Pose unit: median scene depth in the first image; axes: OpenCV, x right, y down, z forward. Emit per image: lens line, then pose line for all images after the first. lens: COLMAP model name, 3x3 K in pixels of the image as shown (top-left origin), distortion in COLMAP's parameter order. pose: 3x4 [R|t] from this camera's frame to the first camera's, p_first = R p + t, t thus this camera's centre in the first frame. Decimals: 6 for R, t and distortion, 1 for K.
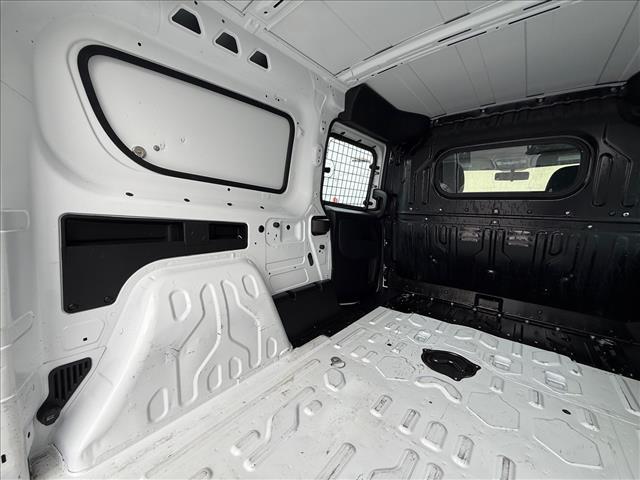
lens RADIAL K [[253.8, 0, 318.3], [0, 253.8, 240.0], [0, 0, 1]] dist [-0.000958, -0.000394]
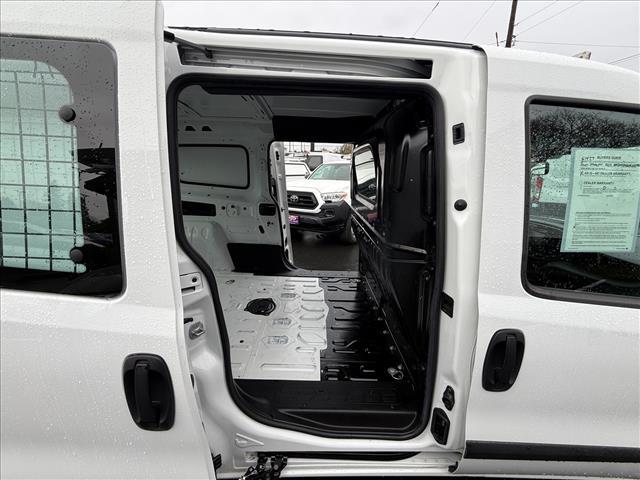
lens RADIAL K [[253.8, 0, 318.3], [0, 253.8, 240.0], [0, 0, 1]] dist [-0.000958, -0.000394]
pose [[0.649856, 0.206268, -0.731533, 1.562227], [-0.118996, 0.978213, 0.170114, -0.197431], [0.750685, -0.023499, 0.660243, 0.199148]]
